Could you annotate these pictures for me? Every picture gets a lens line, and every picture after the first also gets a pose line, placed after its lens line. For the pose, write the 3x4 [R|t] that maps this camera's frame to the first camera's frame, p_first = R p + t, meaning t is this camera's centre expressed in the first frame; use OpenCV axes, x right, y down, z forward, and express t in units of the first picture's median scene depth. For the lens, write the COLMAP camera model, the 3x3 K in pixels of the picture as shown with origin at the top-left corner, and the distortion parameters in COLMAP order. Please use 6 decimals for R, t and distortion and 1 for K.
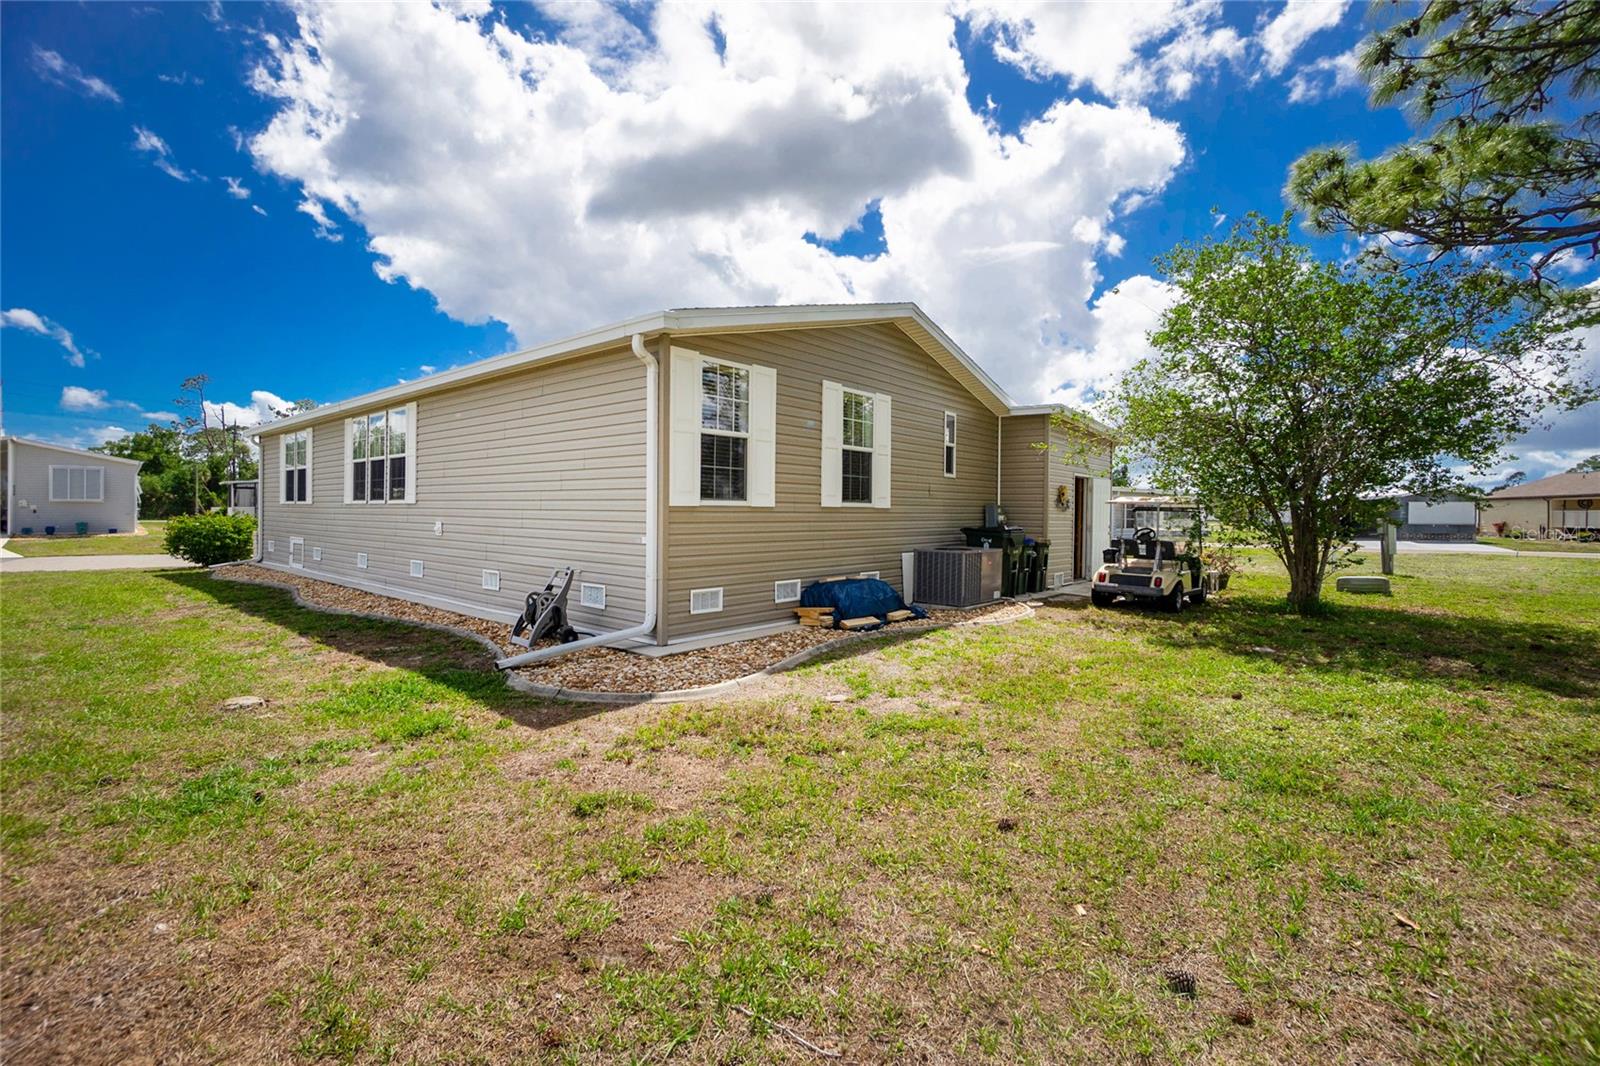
lens RADIAL K [[703.3, 0, 792.3], [0, 703.3, 539.8], [0, 0, 1]] dist [-0.001361, 0.001483]
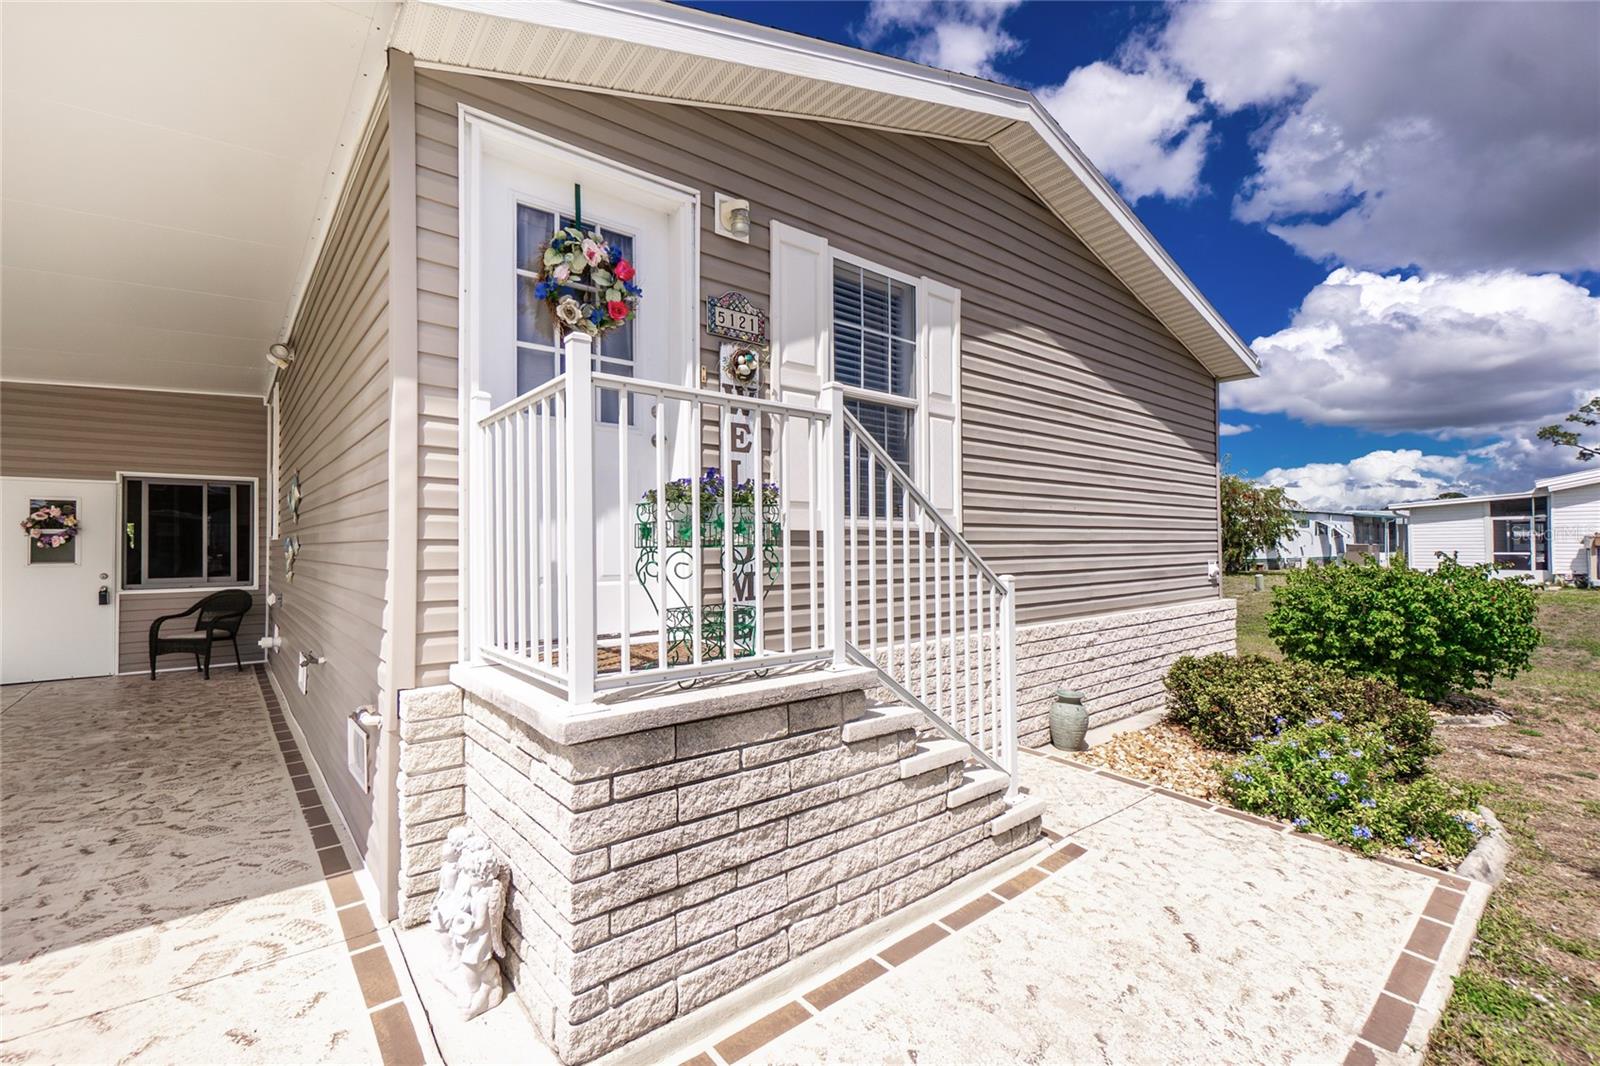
lens RADIAL K [[699.3, 0, 801.5], [0, 699.3, 540.6], [0, 0, 1]] dist [-0.000165, 0.000720]
pose [[0.986274, -0.008257, -0.164910, 0.115948], [0.001736, 0.999212, -0.039645, -0.021884], [0.165107, 0.038814, 0.985512, 0.556261]]
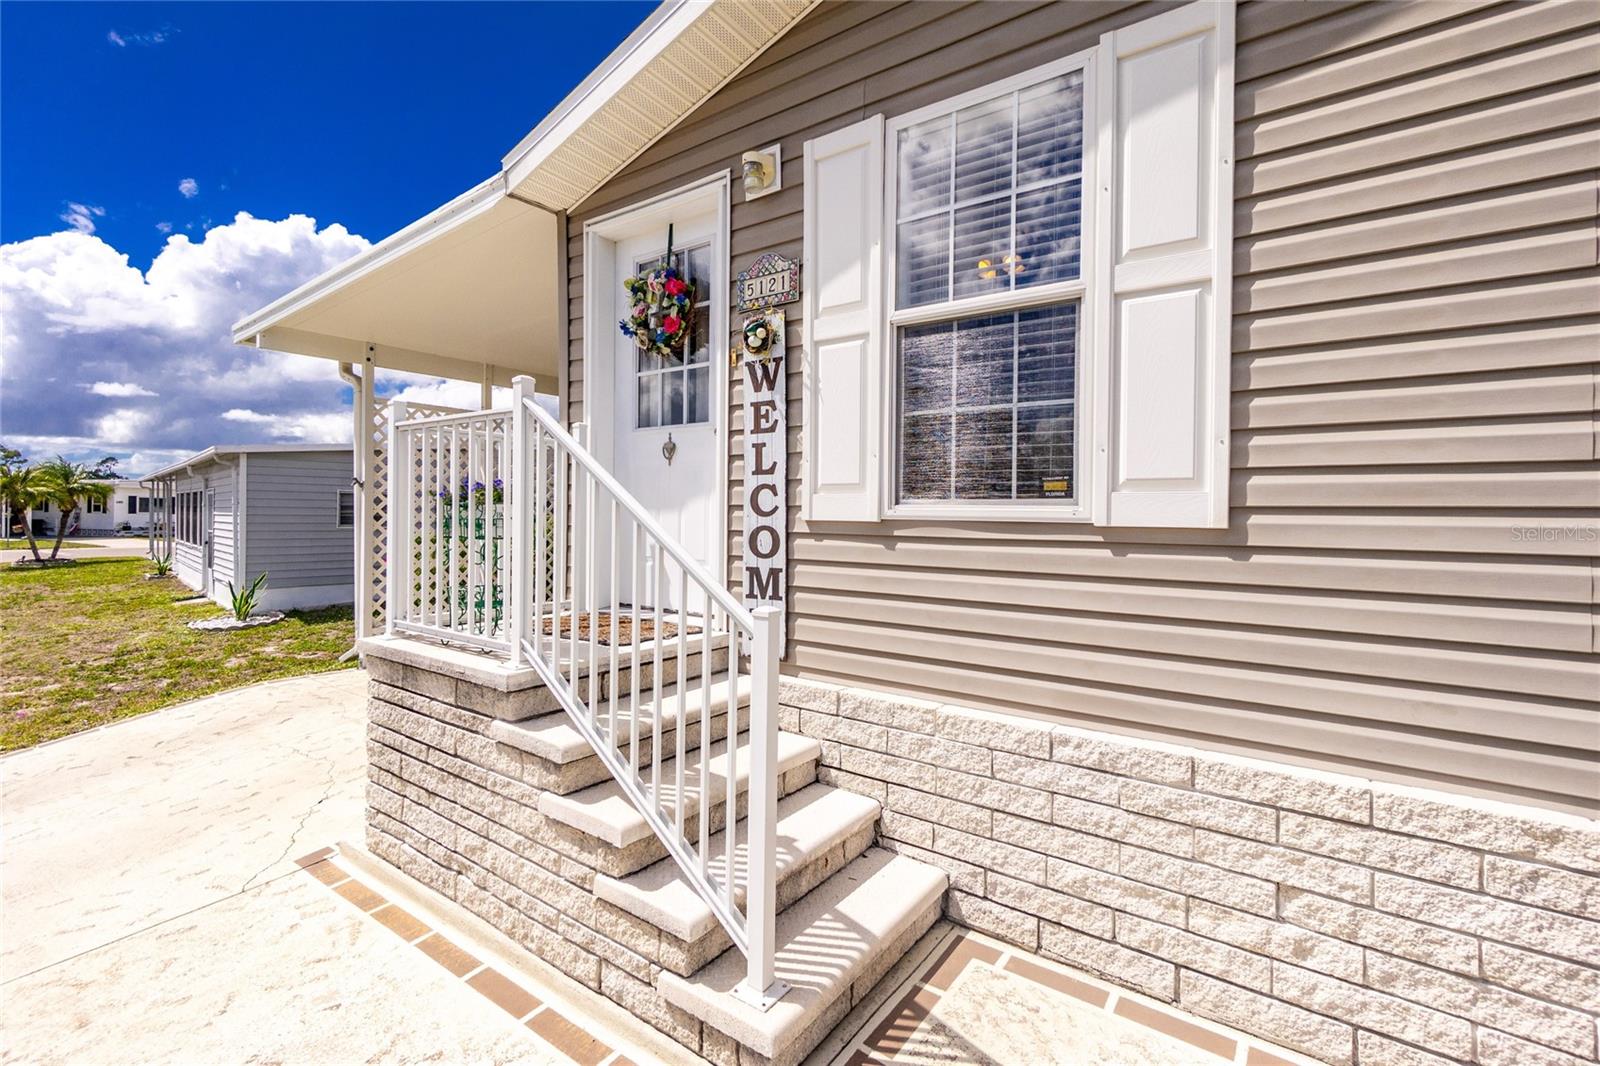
lens RADIAL K [[722.8, 0, 793.3], [0, 722.8, 518.8], [0, 0, 1]] dist [0.011780, 0.000286]
pose [[0.076421, 0.005927, -0.997058, 0.359497], [-0.042849, 0.999078, 0.002655, -0.043797], [0.996155, 0.042520, 0.076604, 0.894485]]
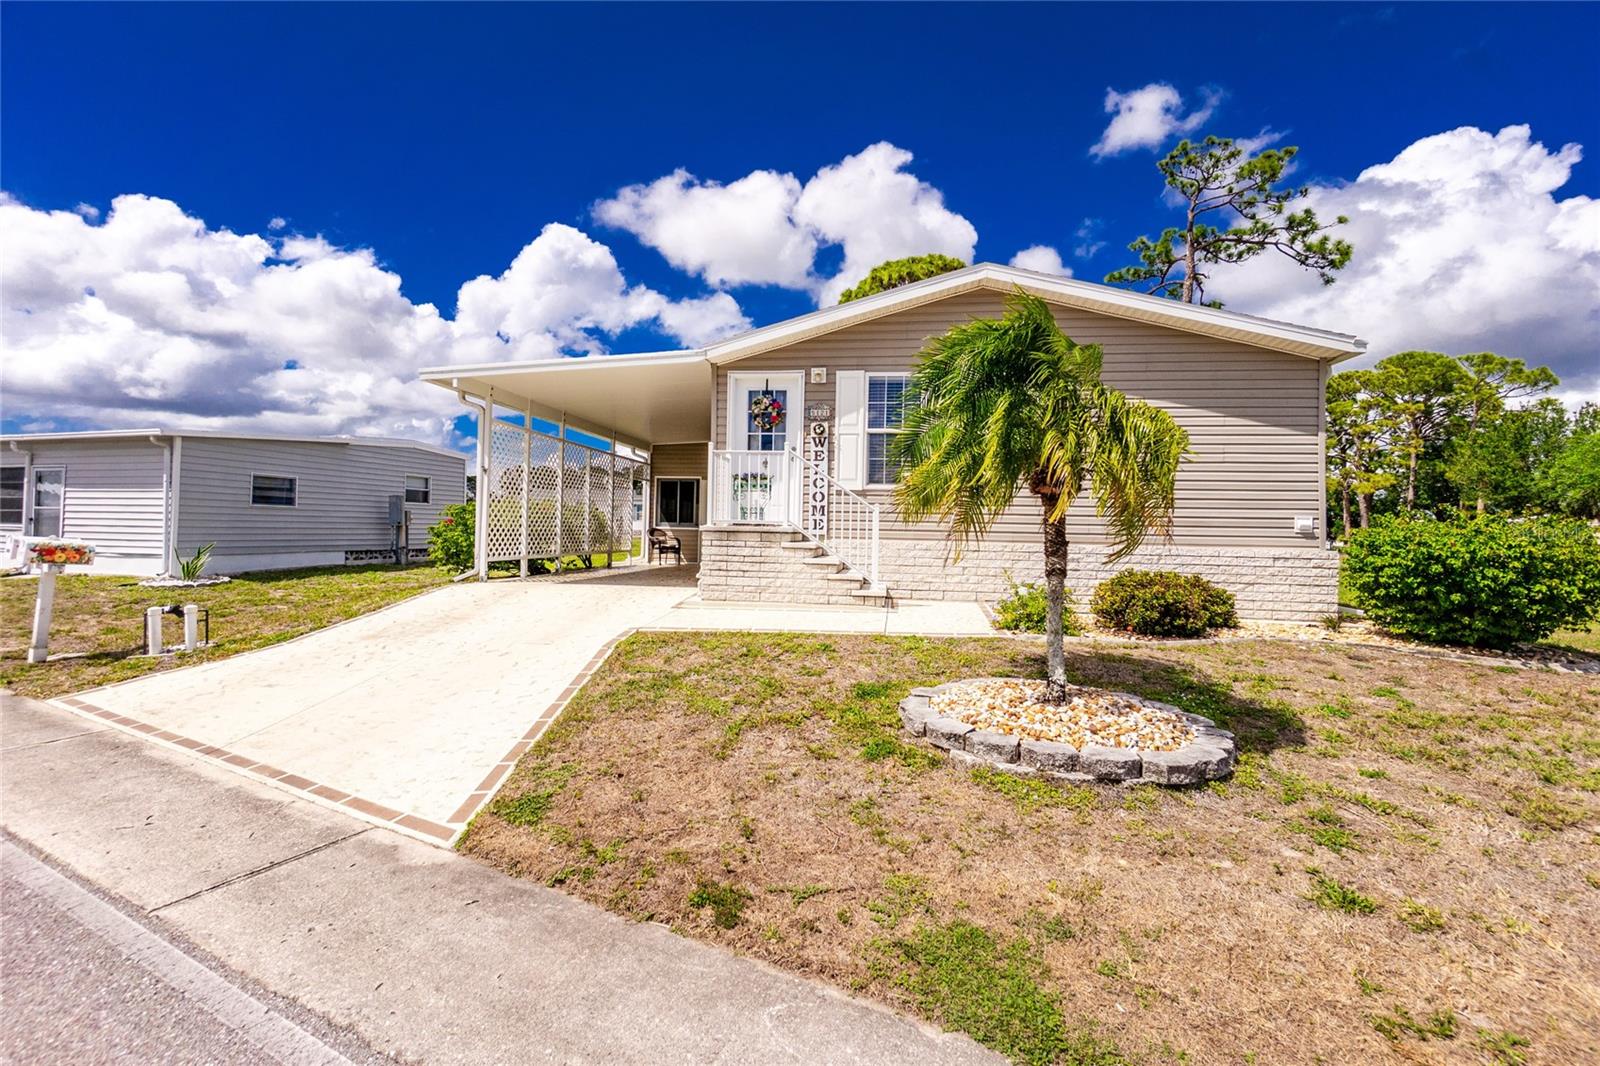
lens RADIAL K [[697.5, 0, 796.6], [0, 697.5, 525.2], [0, 0, 1]] dist [-0.001933, -0.000215]
pose [[0.543238, 0.002991, -0.839574, 0.828095], [-0.048057, 0.998465, -0.027538, 0.036351], [0.838202, 0.055307, 0.542548, 0.353814]]
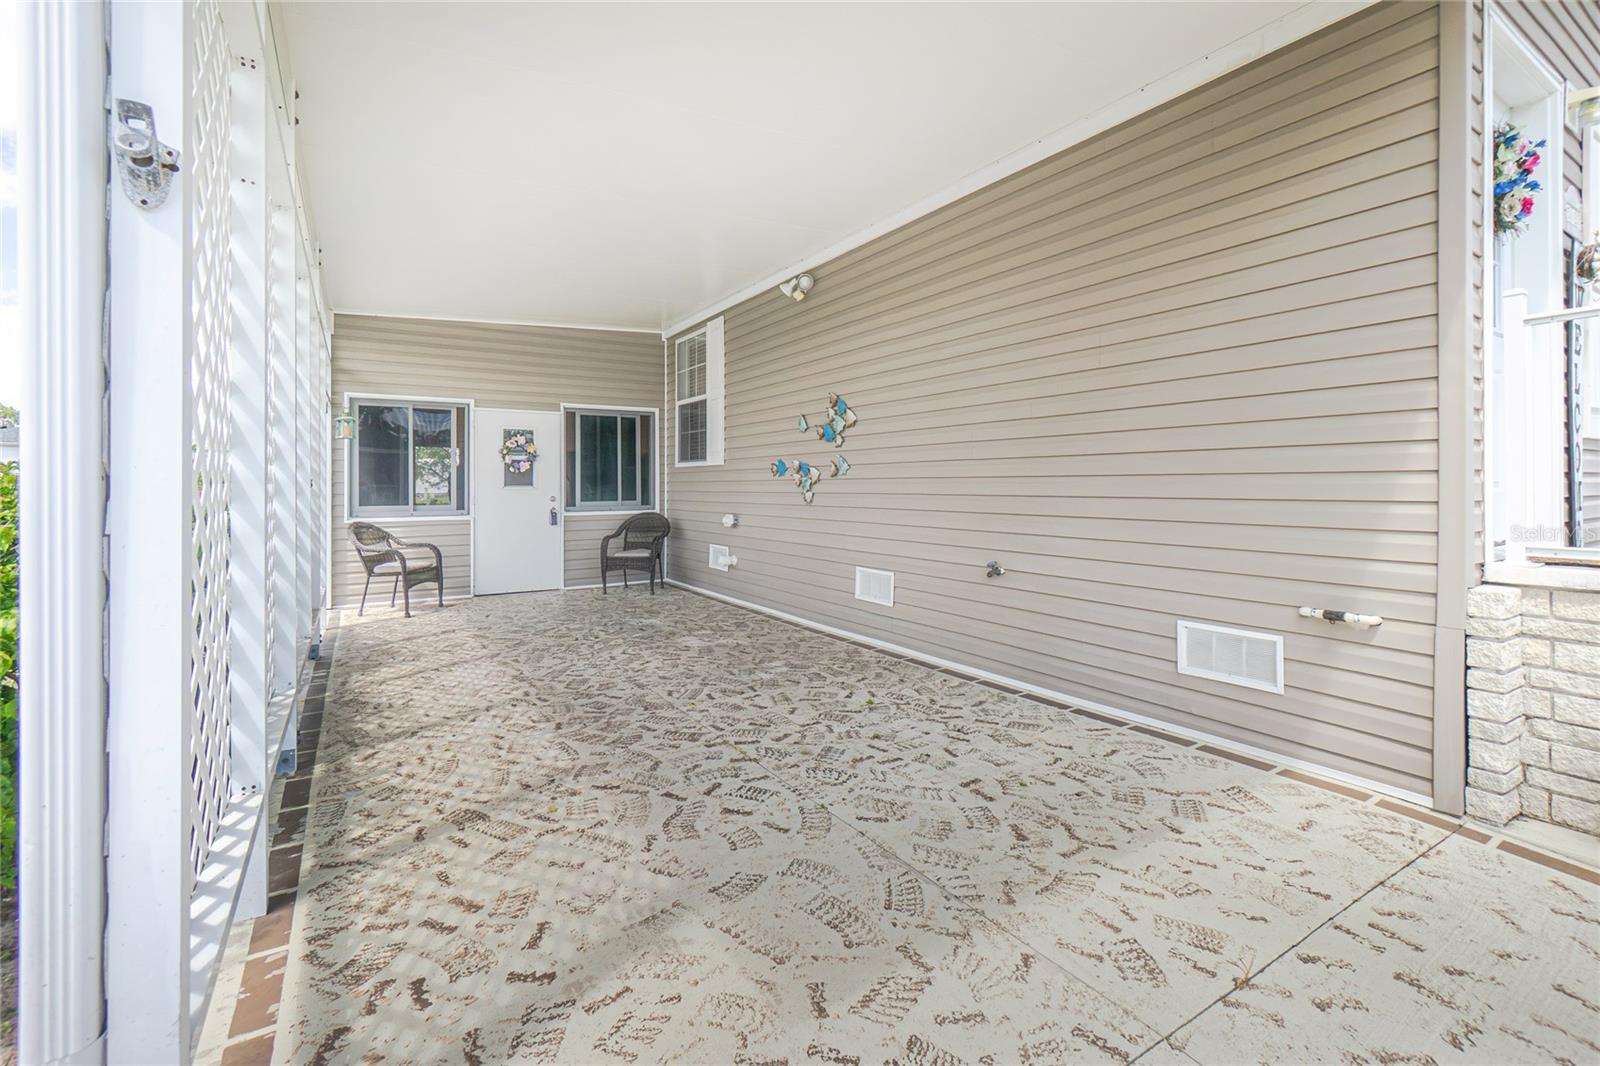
lens RADIAL K [[703.1, 0, 795.2], [0, 703.1, 483.9], [0, 0, 1]] dist [-0.003322, -0.000123]
pose [[0.955533, -0.005851, -0.294828, -0.241367], [-0.003718, 0.999485, -0.031884, -0.006653], [0.294862, 0.031562, 0.955018, 0.464438]]
